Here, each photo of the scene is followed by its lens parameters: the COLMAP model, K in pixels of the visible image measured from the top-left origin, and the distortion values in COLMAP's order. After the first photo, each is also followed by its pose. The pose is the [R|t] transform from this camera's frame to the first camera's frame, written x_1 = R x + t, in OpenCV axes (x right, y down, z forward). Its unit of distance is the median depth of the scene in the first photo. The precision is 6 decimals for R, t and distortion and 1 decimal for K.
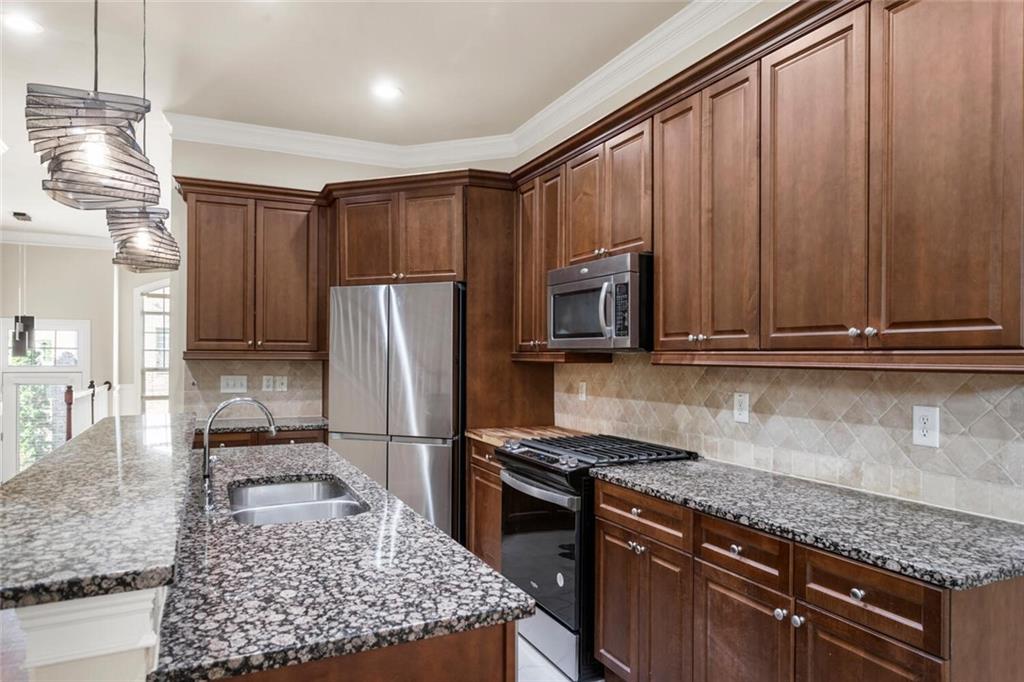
lens RADIAL K [[637.8, 0, 498.4], [0, 637.8, 356.9], [0, 0, 1]] dist [-0.008285, -0.001211]
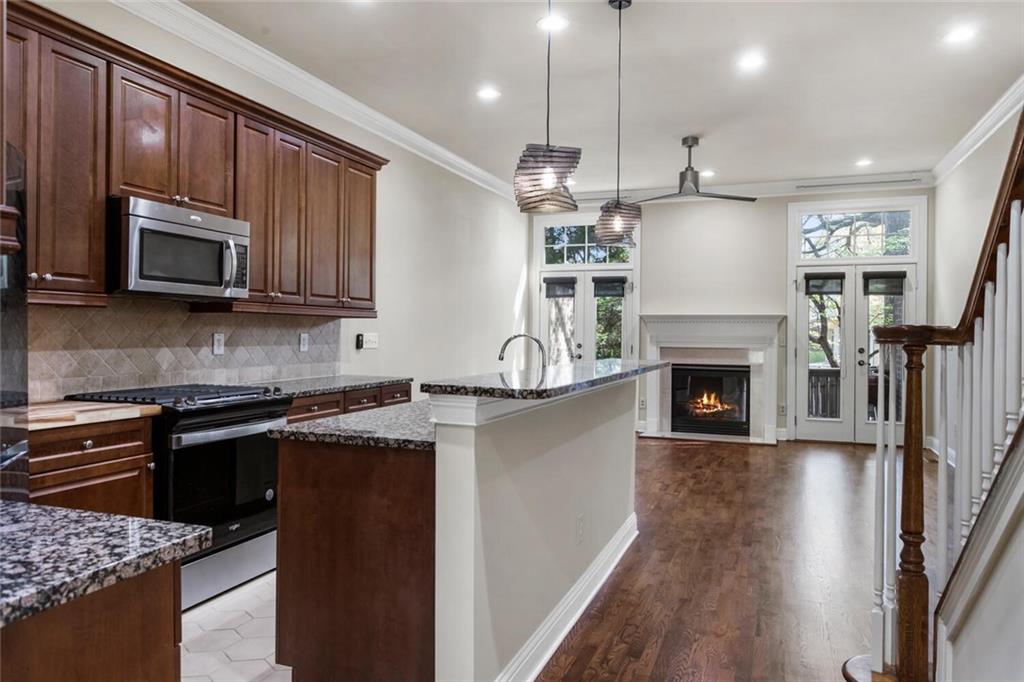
lens RADIAL K [[698.3, 0, 513.4], [0, 698.3, 330.7], [0, 0, 1]] dist [-0.010305, 0.006020]
pose [[-0.699351, -0.006586, 0.714748, -0.974994], [-0.008526, 0.999963, 0.000872, 0.037459], [-0.714728, -0.005484, -0.699381, 1.363052]]
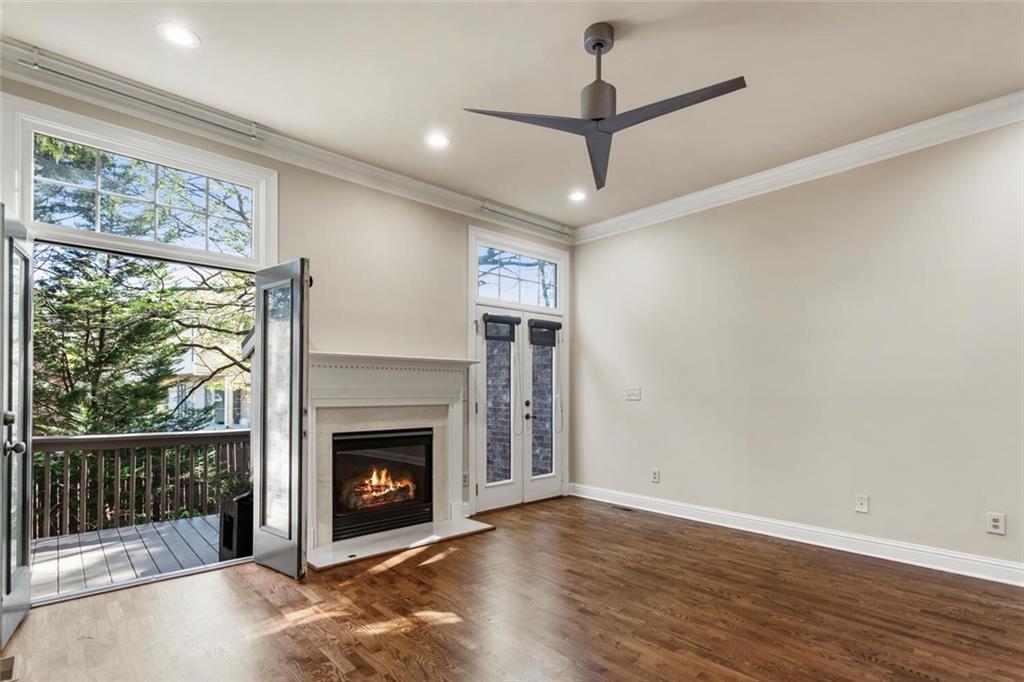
lens RADIAL K [[509.1, 0, 505.6], [0, 509.1, 388.2], [0, 0, 1]] dist [0.001820, 0.001699]
pose [[-0.955919, -0.007497, -0.293533, 0.479609], [-0.008634, 0.999959, 0.002578, 0.046021], [0.293502, 0.004999, -0.955945, 0.358245]]
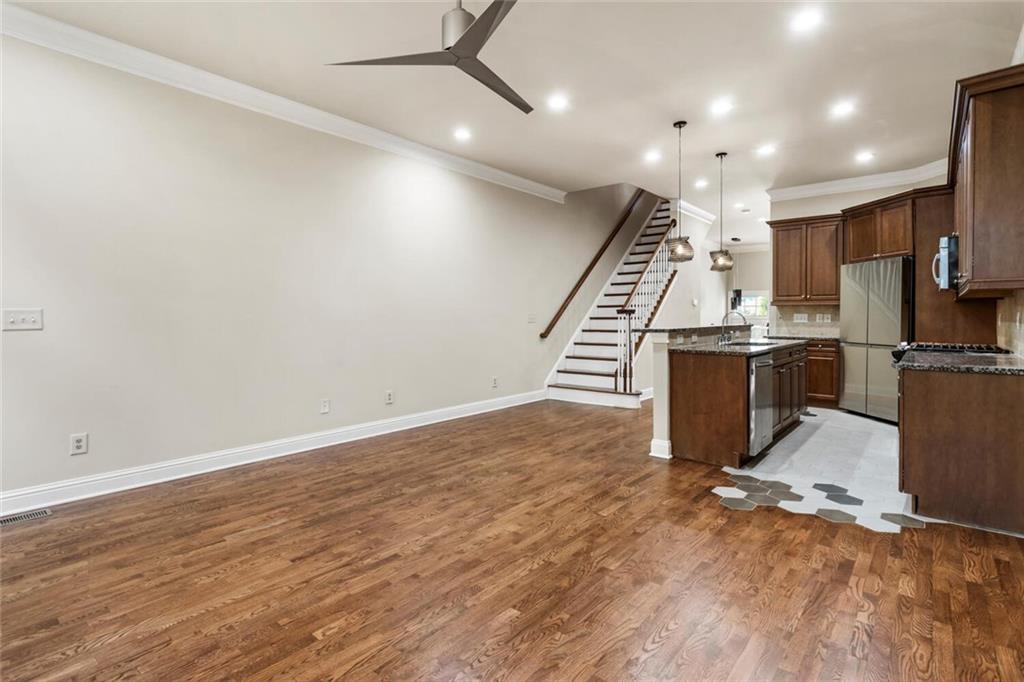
lens RADIAL K [[509.1, 0, 521.6], [0, 509.1, 295.9], [0, 0, 1]] dist [0.001820, 0.001699]
pose [[0.429749, -0.042274, -0.901958, 0.898820], [0.000263, 0.998909, -0.046693, 0.066037], [0.902949, 0.019829, 0.429291, -0.648837]]
